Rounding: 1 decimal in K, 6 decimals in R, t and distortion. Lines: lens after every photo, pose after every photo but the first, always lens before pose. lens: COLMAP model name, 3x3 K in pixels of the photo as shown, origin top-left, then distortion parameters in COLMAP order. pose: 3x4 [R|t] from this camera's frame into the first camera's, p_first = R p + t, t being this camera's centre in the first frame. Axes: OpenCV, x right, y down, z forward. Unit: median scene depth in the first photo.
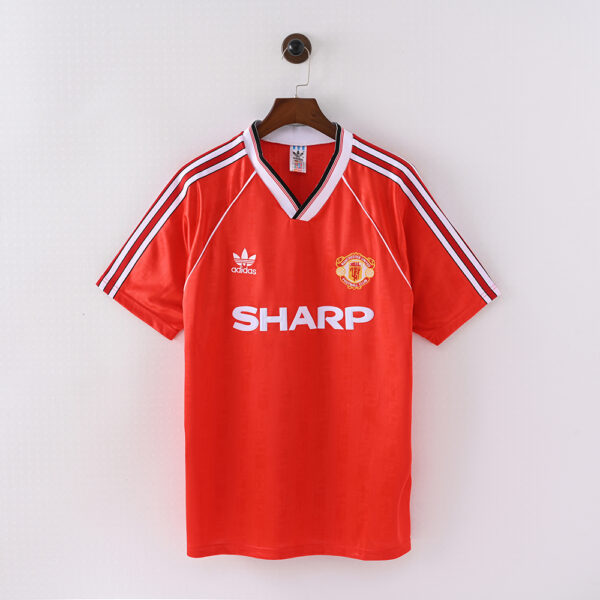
lens RADIAL K [[1185.2, 0, 300.0], [0, 1185.2, 300.0], [0, 0, 1]] dist [-0.034364, -0.056544]
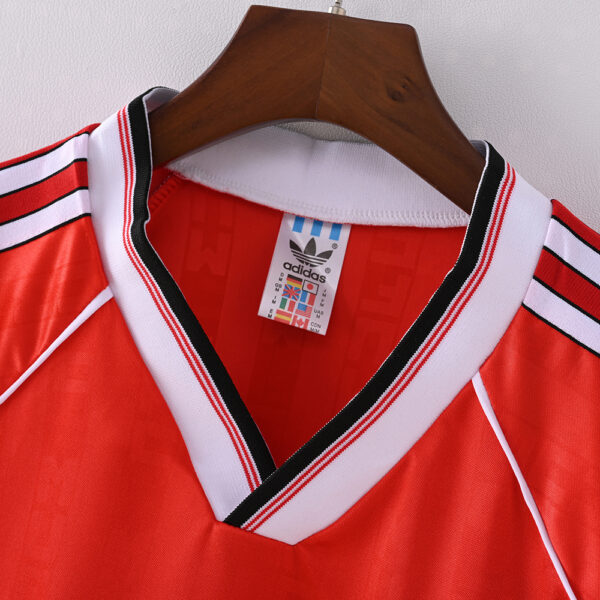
lens RADIAL K [[1185.2, 0, 300.0], [0, 1185.2, 300.0], [0, 0, 1]] dist [-0.034364, -0.056544]
pose [[0.971614, 0.163658, -0.170826, 0.039298], [-0.185369, 0.975322, -0.119937, -0.085531], [0.146982, 0.148199, 0.977974, 0.773491]]
